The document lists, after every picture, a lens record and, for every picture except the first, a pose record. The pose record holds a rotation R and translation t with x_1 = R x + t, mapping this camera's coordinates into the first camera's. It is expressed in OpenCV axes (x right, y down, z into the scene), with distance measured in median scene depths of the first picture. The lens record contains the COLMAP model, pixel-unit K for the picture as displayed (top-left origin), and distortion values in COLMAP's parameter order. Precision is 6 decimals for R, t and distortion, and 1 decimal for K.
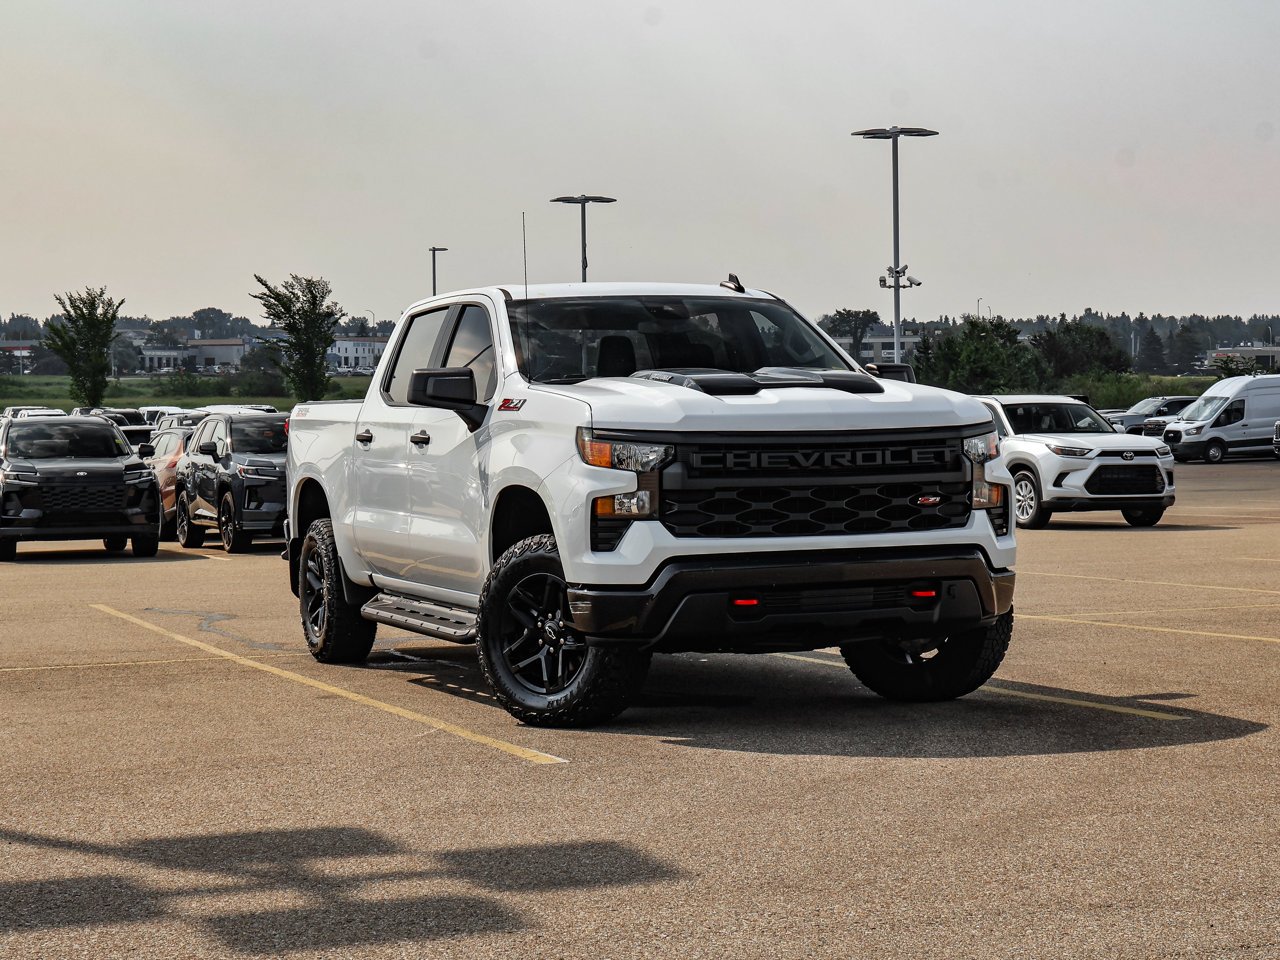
lens RADIAL K [[2476.6, 0, 639.6], [0, 2476.6, 551.9], [0, 0, 1]] dist [0.177817, 0.127098]
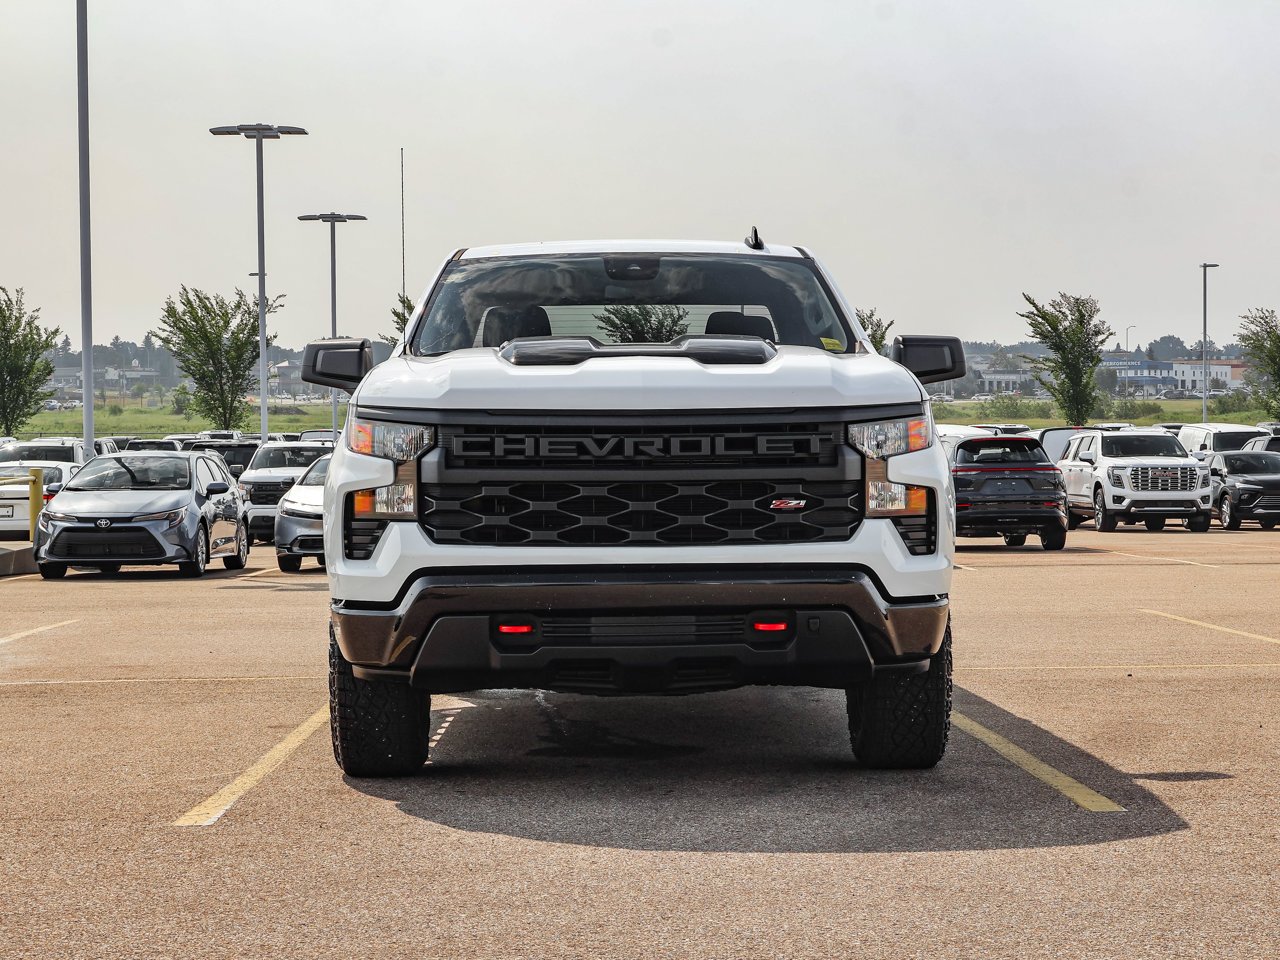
lens RADIAL K [[2467.9, 0, 639.6], [0, 2467.9, 525.8], [0, 0, 1]] dist [0.006576, 0.037636]
pose [[0.943022, 0.020833, -0.332078, 0.326295], [-0.027323, 0.999516, -0.014884, -0.001657], [0.331607, 0.023109, 0.943135, 0.275836]]
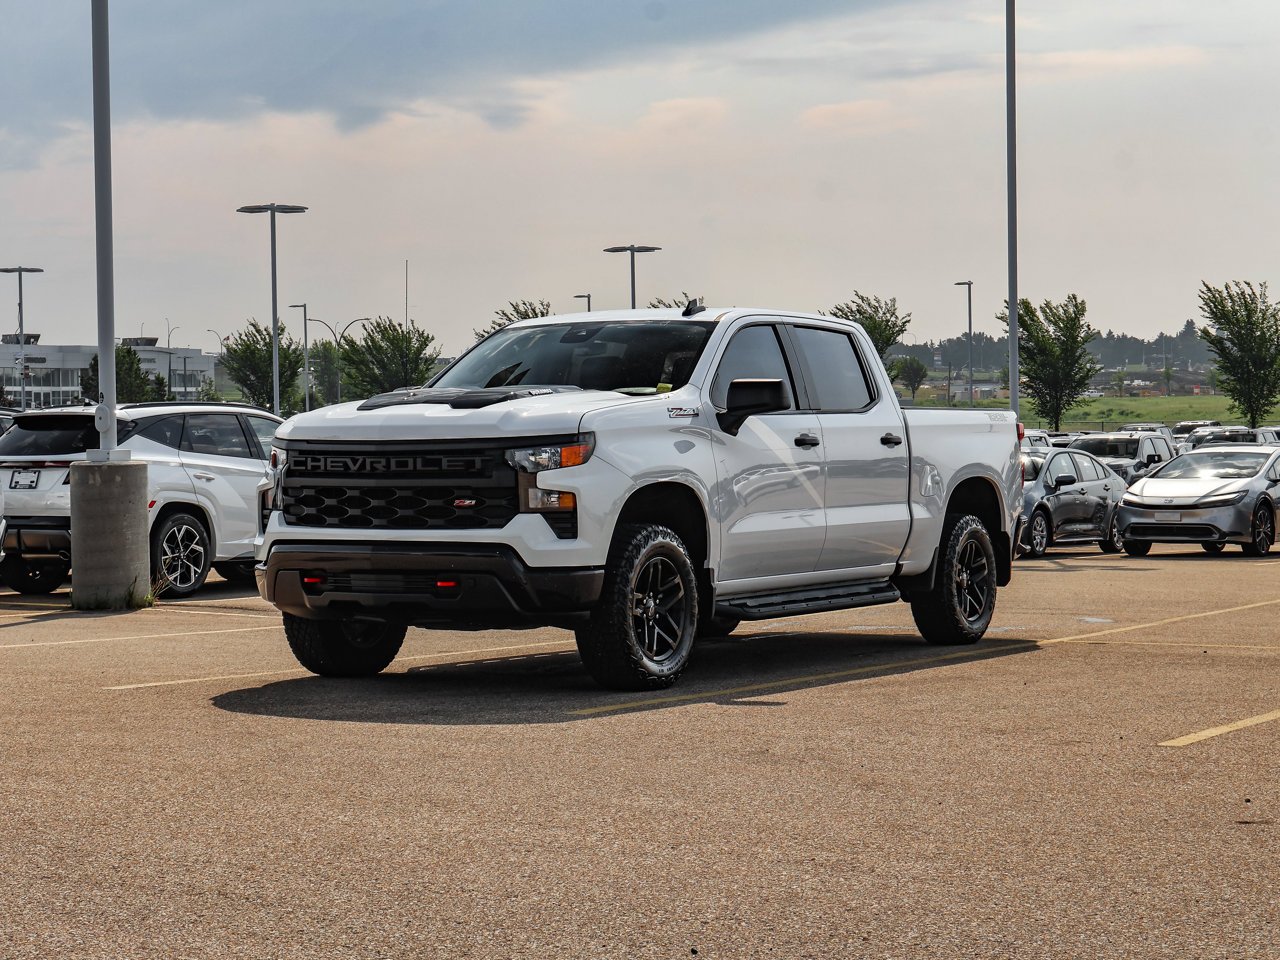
lens RADIAL K [[2476.6, 0, 639.6], [0, 2476.6, 551.9], [0, 0, 1]] dist [0.177817, 0.127098]
pose [[0.598661, 0.046525, -0.799650, 1.083110], [-0.045367, 0.998679, 0.024140, -0.029563], [0.799717, 0.021826, 0.599981, 0.384112]]
